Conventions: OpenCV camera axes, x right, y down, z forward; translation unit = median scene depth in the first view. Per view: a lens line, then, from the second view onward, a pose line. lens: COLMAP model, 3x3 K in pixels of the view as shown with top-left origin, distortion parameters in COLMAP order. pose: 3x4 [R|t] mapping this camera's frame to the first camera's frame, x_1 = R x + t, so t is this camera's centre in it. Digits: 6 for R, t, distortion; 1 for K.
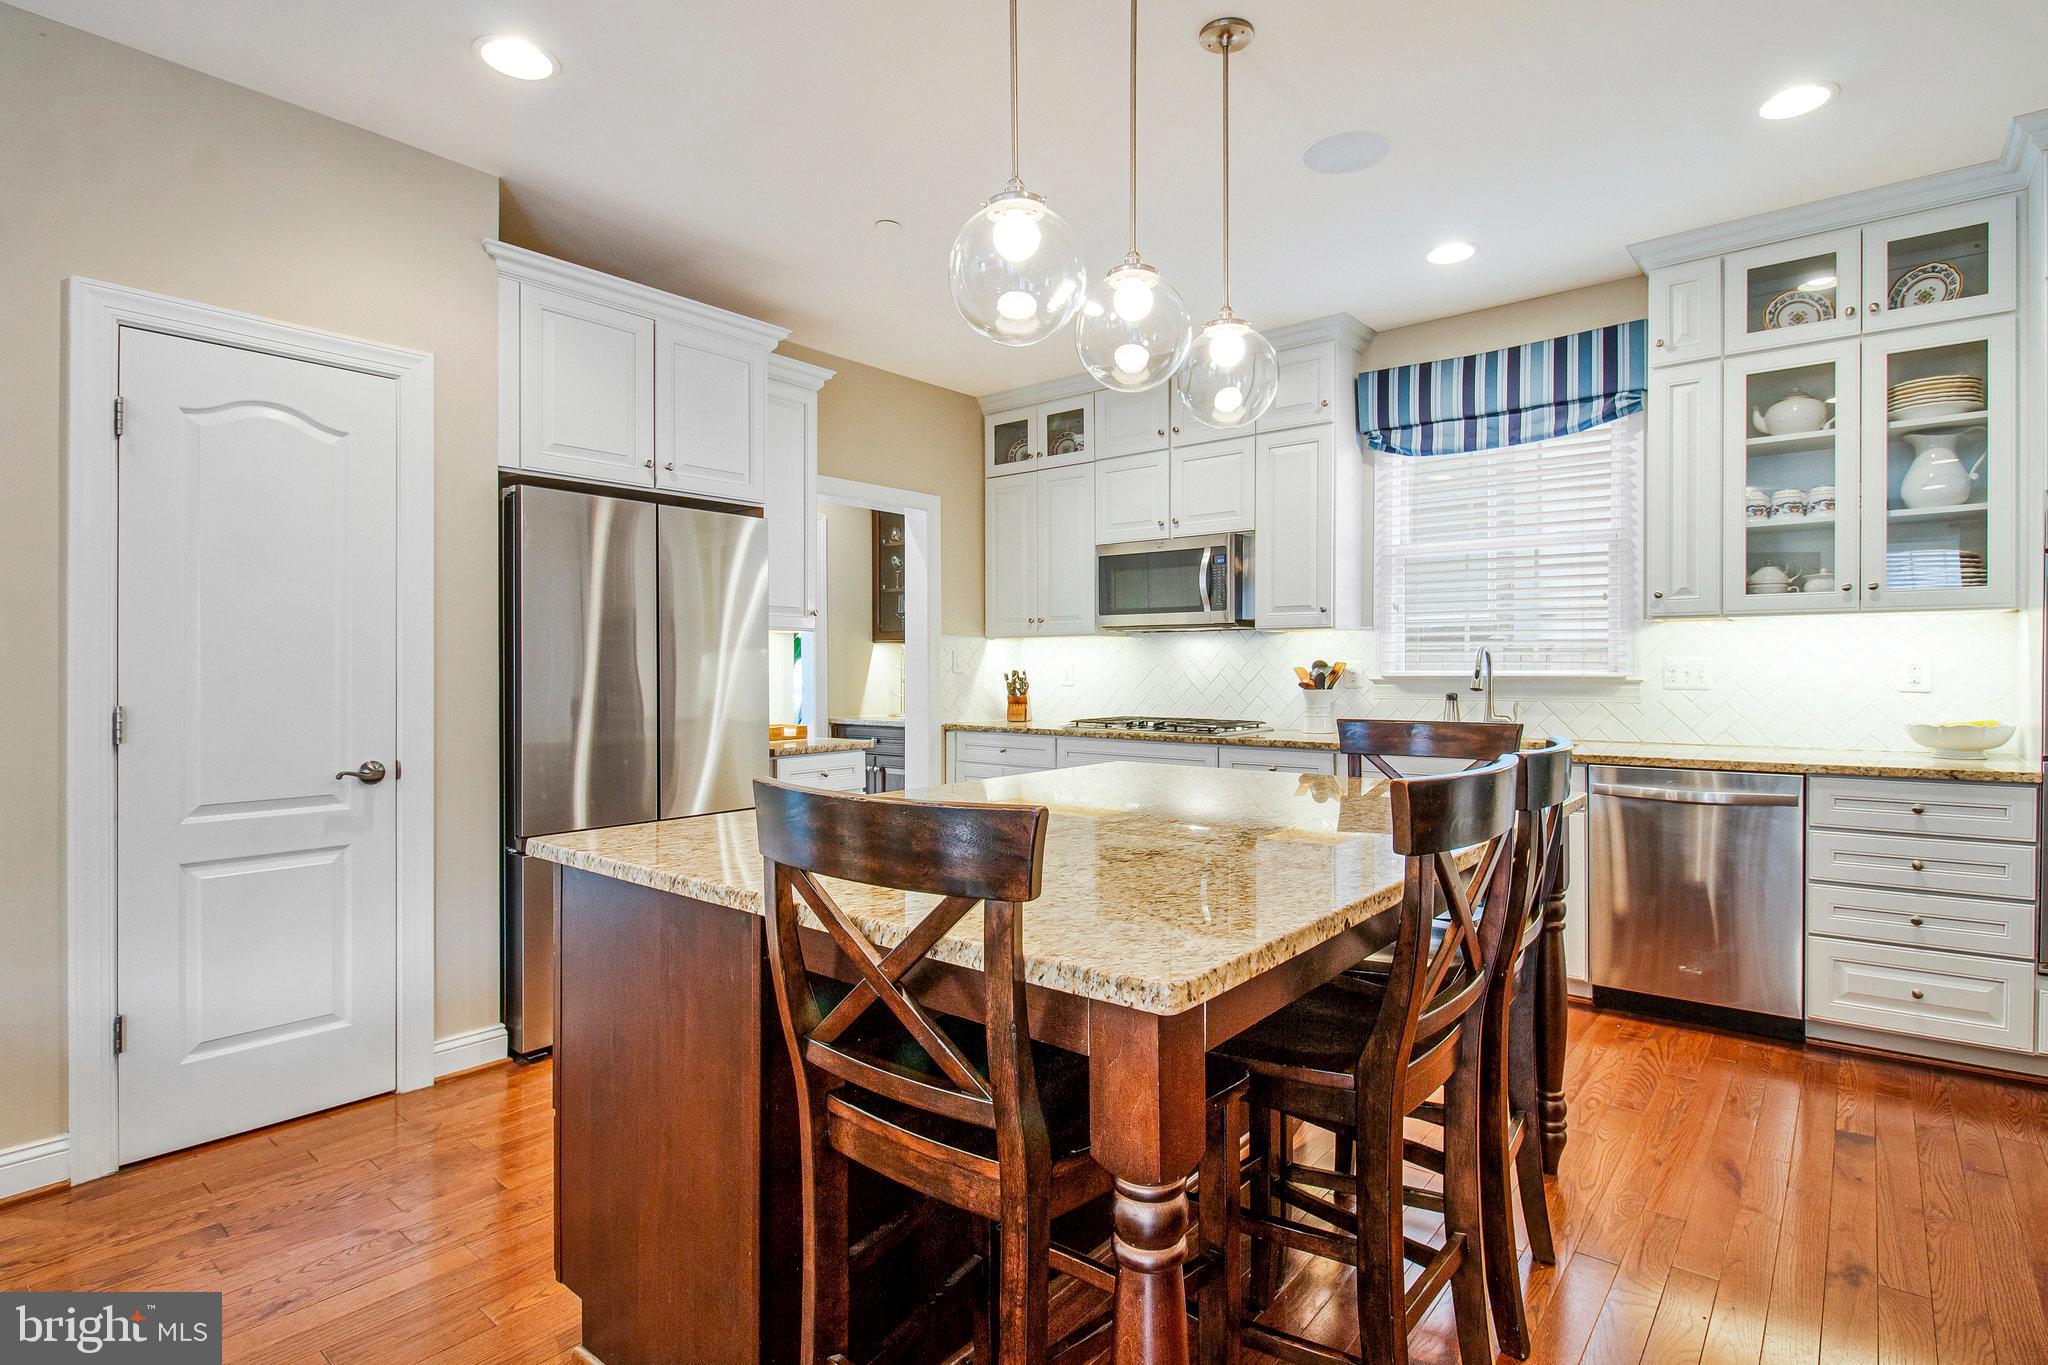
lens RADIAL K [[1001.7, 0, 1025.3], [0, 1001.7, 663.7], [0, 0, 1]] dist [-0.005942, -0.002325]
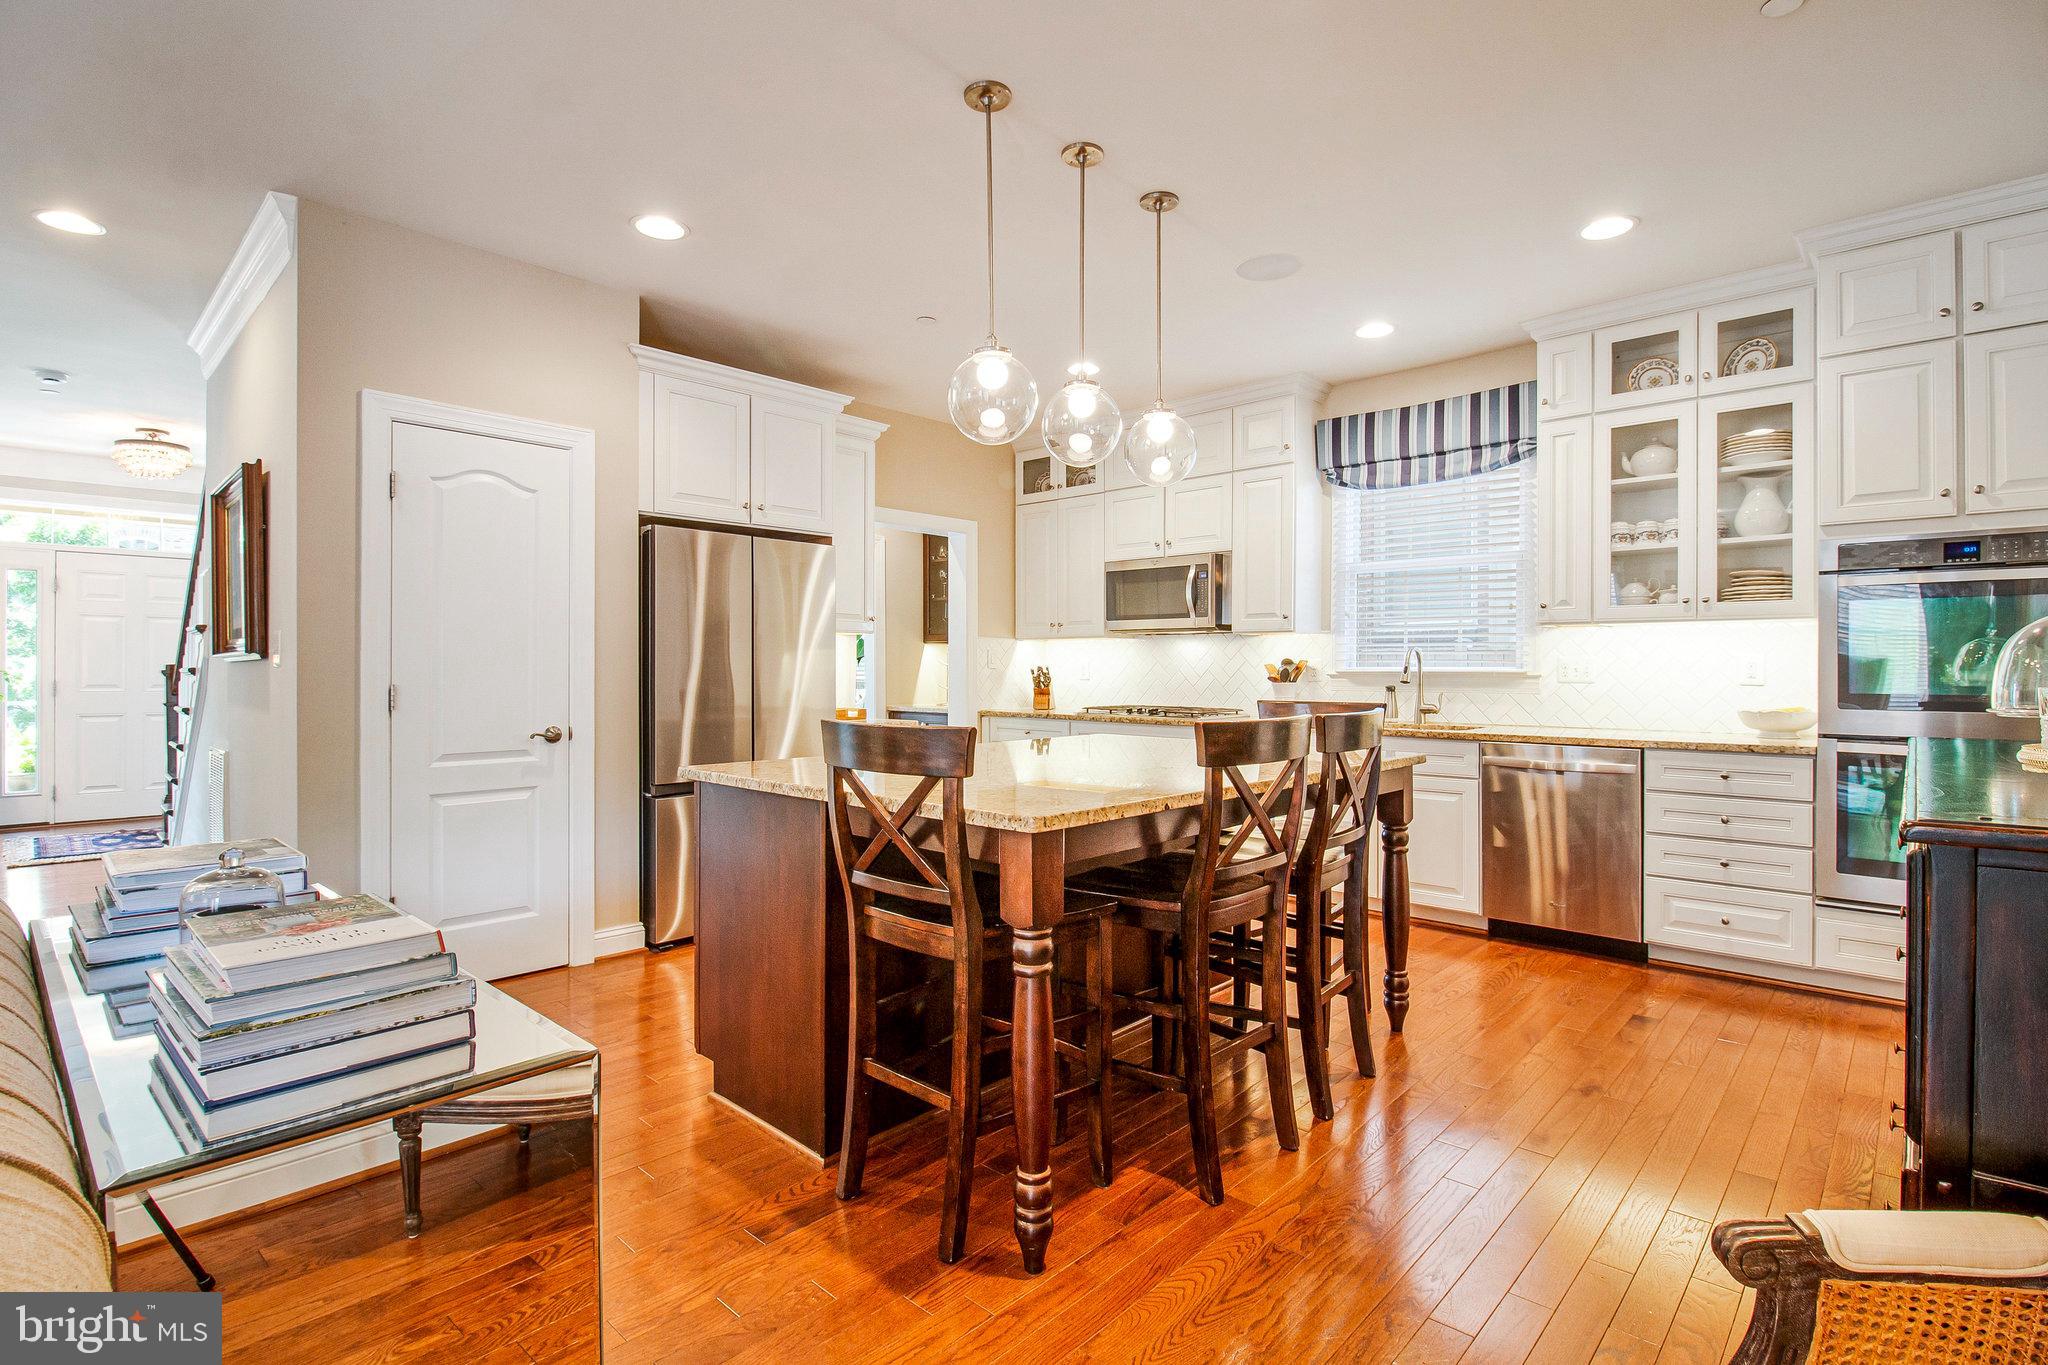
lens RADIAL K [[1001.7, 0, 1027.0], [0, 1001.7, 684.8], [0, 0, 1]] dist [-0.005942, -0.002325]
pose [[0.997649, 0.005558, -0.068303, 0.091092], [-0.004326, 0.999825, 0.018178, 0.011230], [0.068392, -0.017840, 0.997499, -0.318356]]
